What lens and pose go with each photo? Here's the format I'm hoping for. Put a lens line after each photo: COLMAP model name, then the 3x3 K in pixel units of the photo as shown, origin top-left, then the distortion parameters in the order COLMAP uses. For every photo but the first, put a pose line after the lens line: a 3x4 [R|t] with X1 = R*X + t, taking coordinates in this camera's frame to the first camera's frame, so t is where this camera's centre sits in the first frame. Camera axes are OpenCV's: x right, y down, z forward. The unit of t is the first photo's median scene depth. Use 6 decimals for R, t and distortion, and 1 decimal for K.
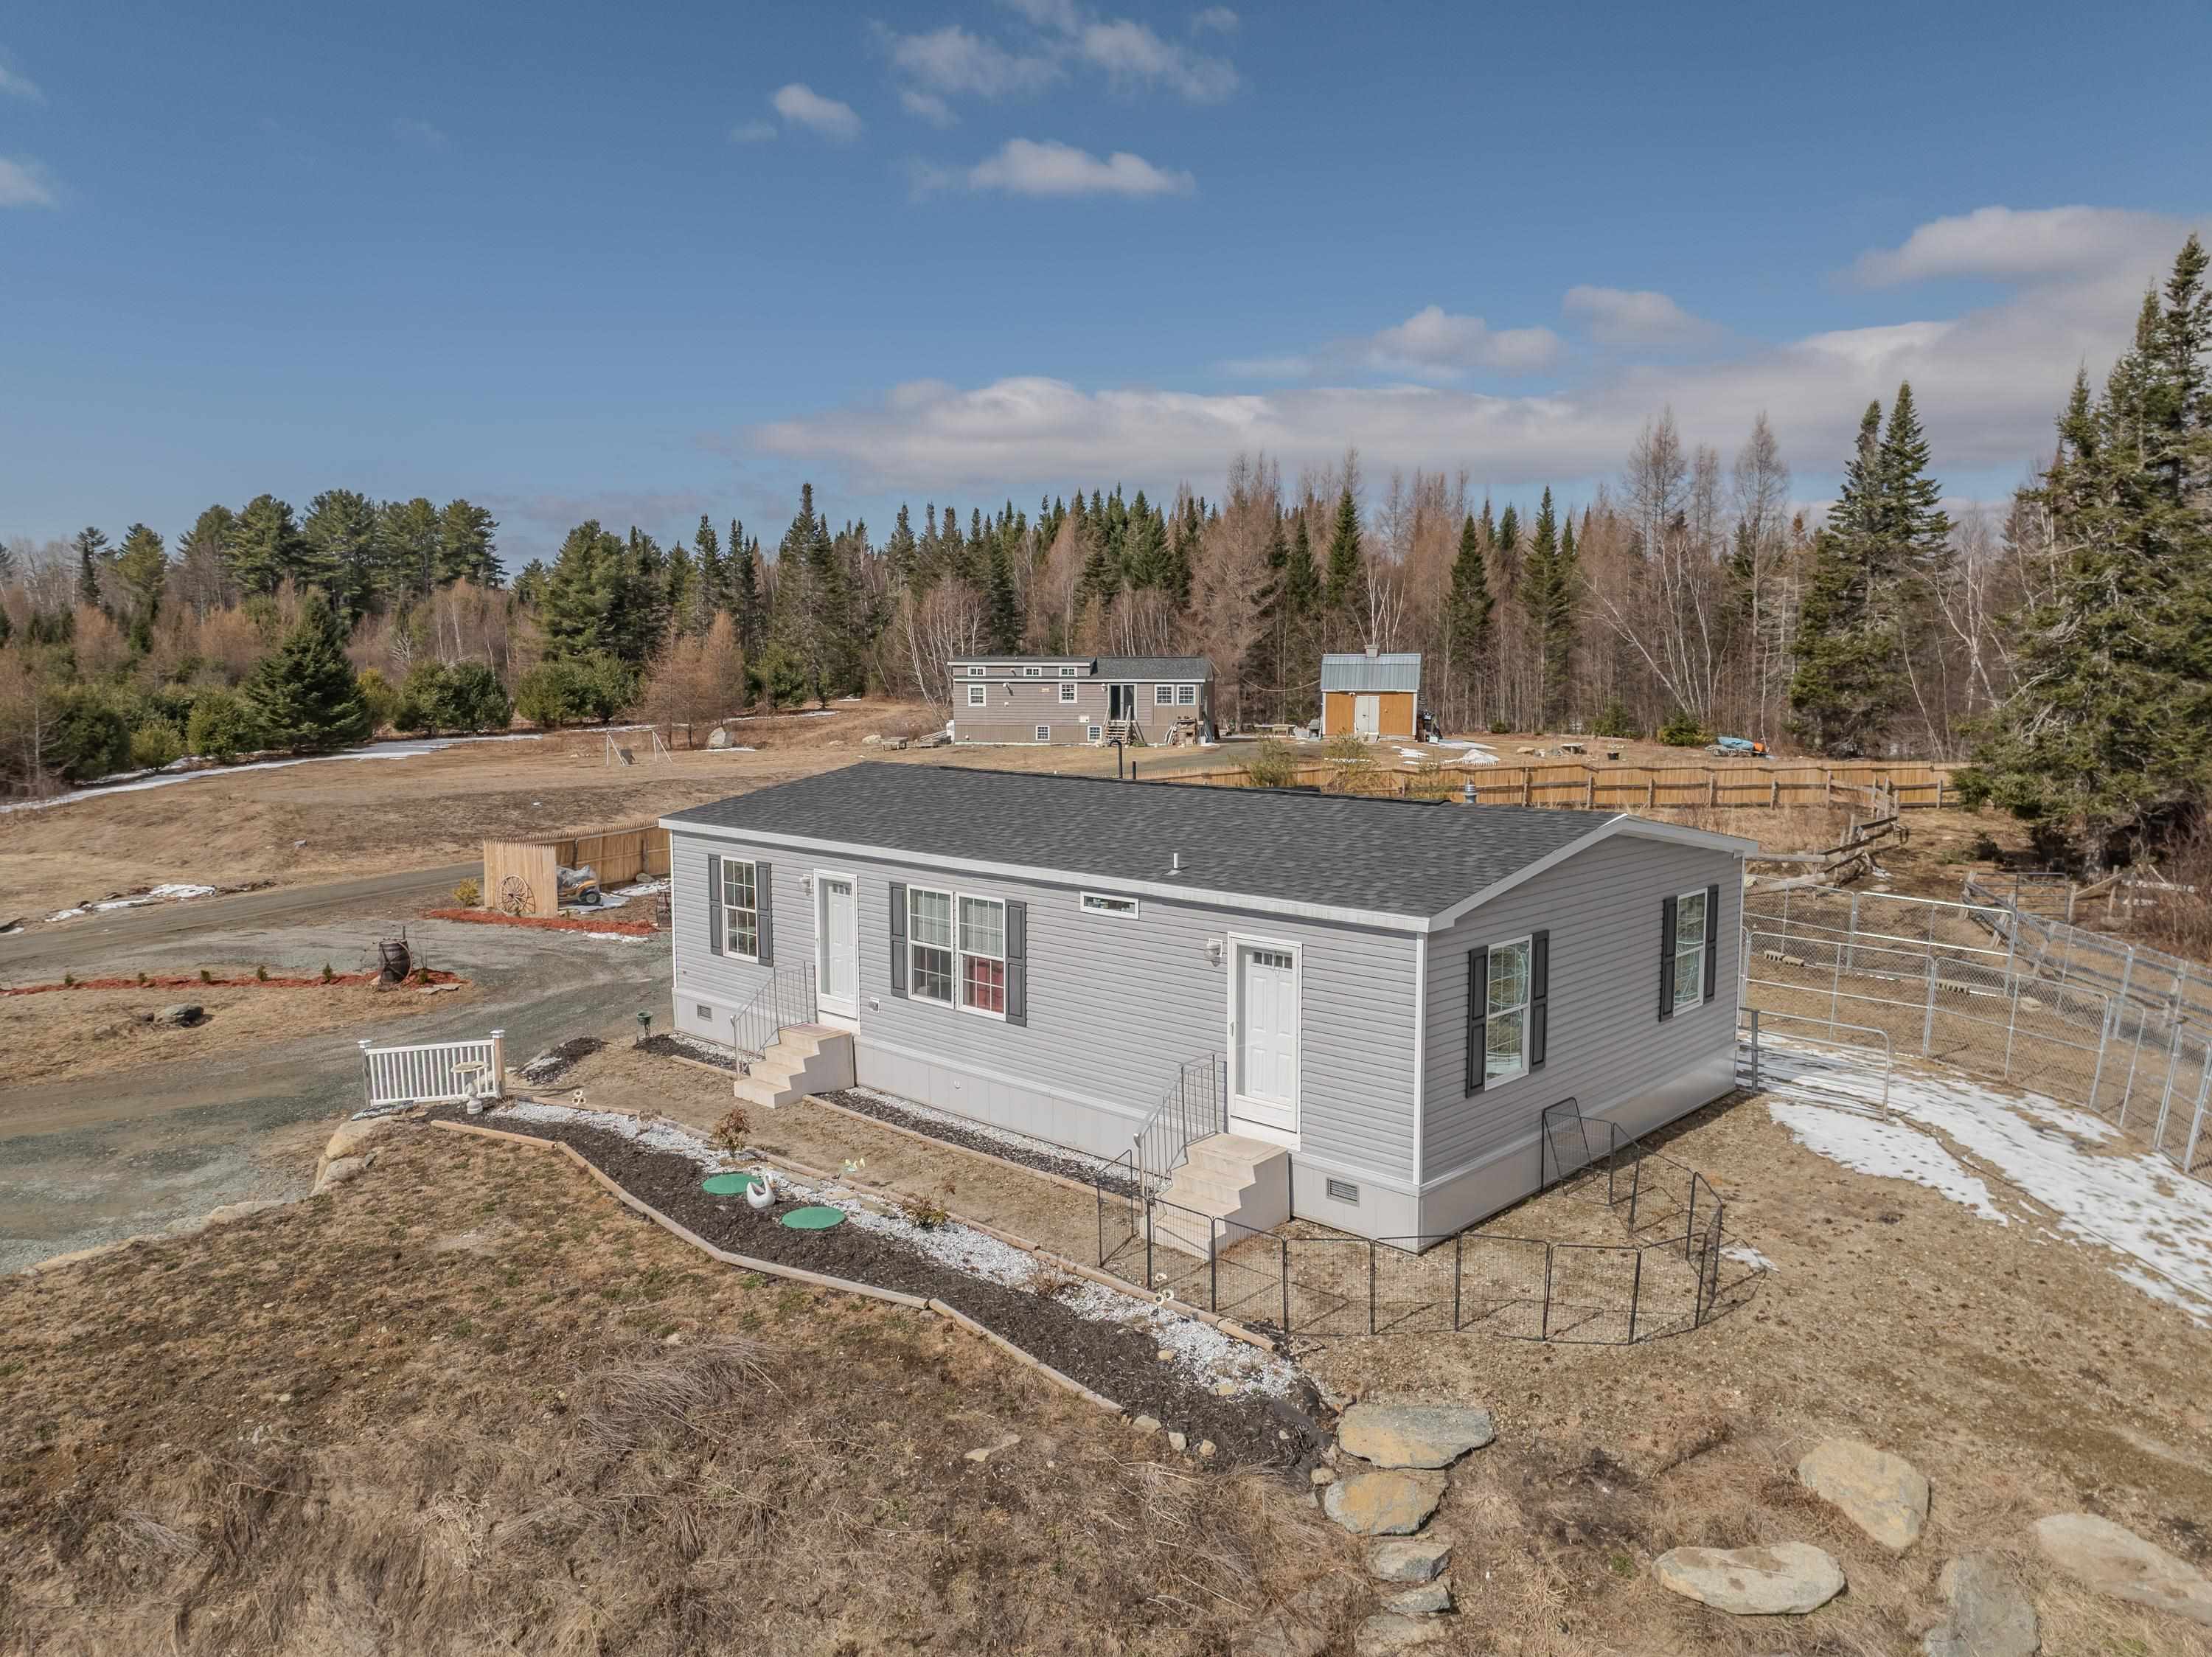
lens RADIAL K [[1566.4, 0, 1090.3], [0, 1566.4, 815.2], [0, 0, 1]] dist [-0.032330, -0.007768]
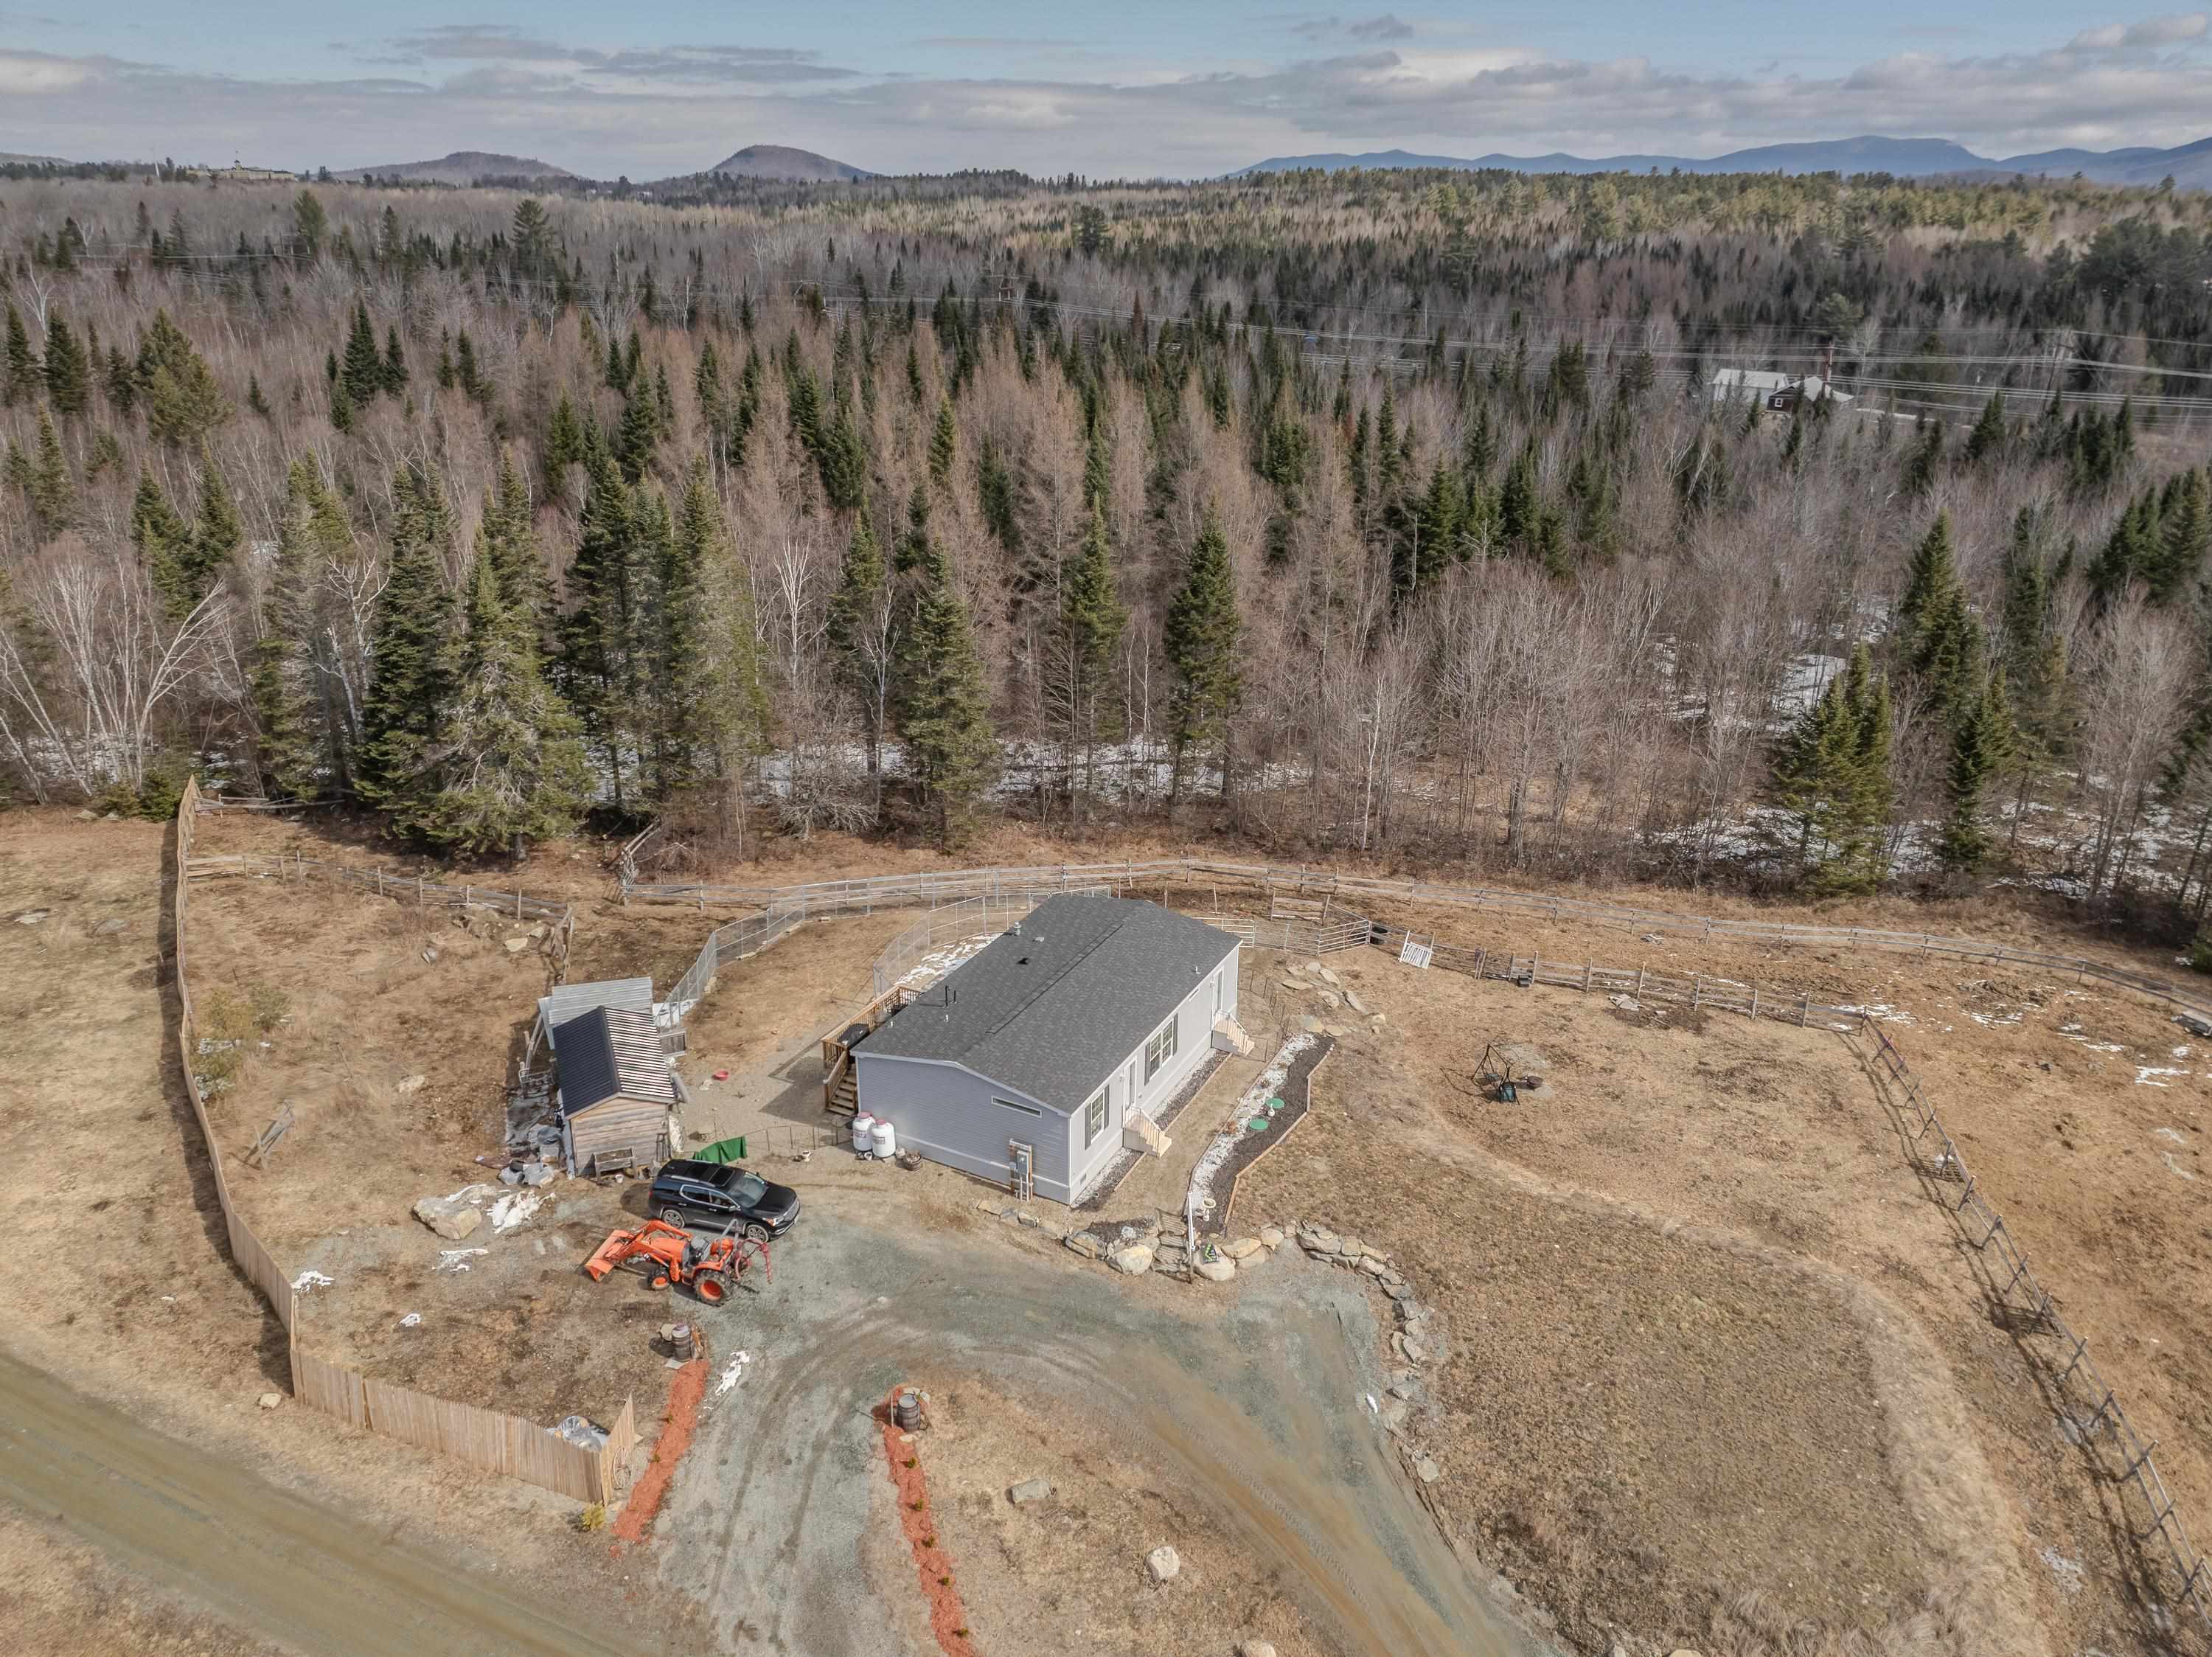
lens RADIAL K [[1566.4, 0, 1111.1], [0, 1566.4, 839.9], [0, 0, 1]] dist [-0.032330, -0.007768]
pose [[-0.294050, -0.364006, 0.883761, -2.312351], [0.082428, 0.911537, 0.402873, -1.334984], [-0.952229, 0.191311, -0.238033, 1.657050]]
